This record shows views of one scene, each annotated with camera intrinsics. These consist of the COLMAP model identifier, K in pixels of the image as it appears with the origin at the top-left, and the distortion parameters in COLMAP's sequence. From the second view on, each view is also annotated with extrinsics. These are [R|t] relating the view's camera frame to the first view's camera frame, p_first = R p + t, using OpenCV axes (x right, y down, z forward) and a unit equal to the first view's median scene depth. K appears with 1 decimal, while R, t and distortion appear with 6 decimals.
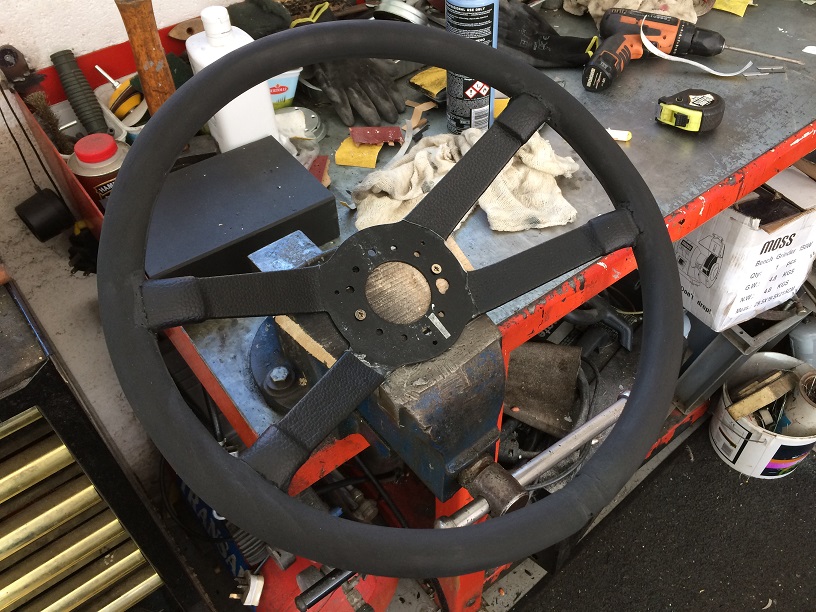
lens RADIAL K [[697.8, 0, 408.0], [0, 697.8, 306.0], [0, 0, 1]] dist [0.080887, -0.125256]
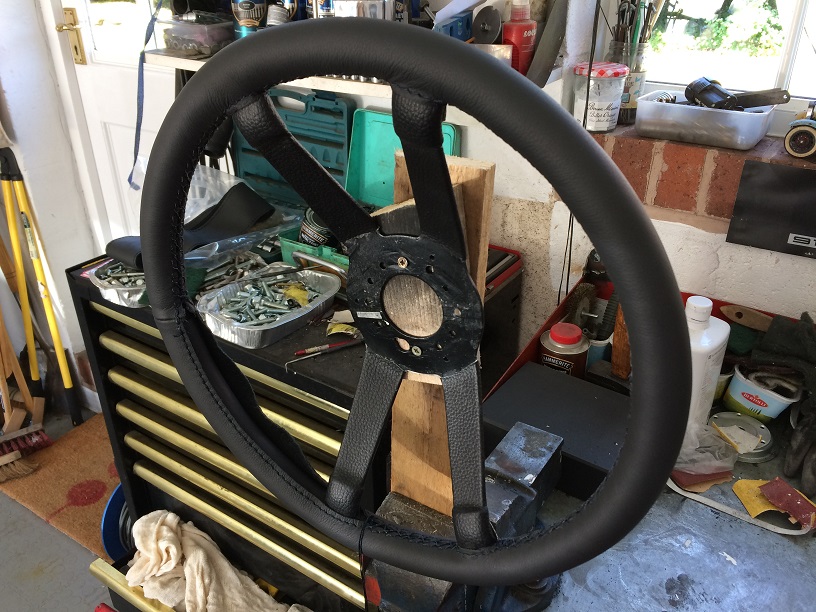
lens RADIAL K [[697.8, 0, 408.0], [0, 697.8, 306.0], [0, 0, 1]] dist [0.080887, -0.125256]
pose [[0.309801, 0.481403, -0.819924, 0.402010], [-0.698384, 0.700392, 0.147344, -0.204293], [0.645200, 0.526974, 0.553186, 0.076796]]
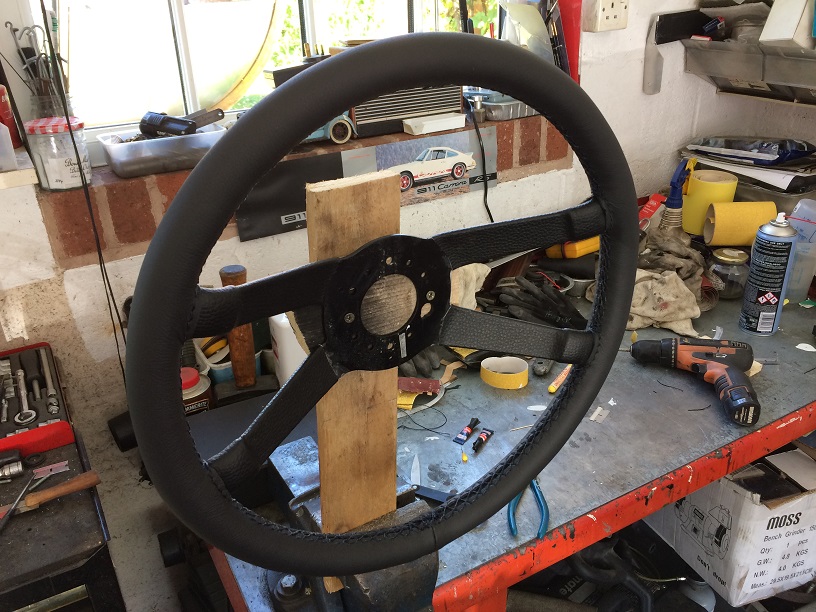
lens RADIAL K [[695.7, 0, 407.8], [0, 695.7, 308.7], [0, 0, 1]] dist [0.078918, -0.130739]
pose [[0.990954, 0.071799, -0.113381, 0.069977], [-0.106256, 0.935826, -0.336064, 0.029173], [0.081976, 0.345072, 0.934990, -0.139995]]
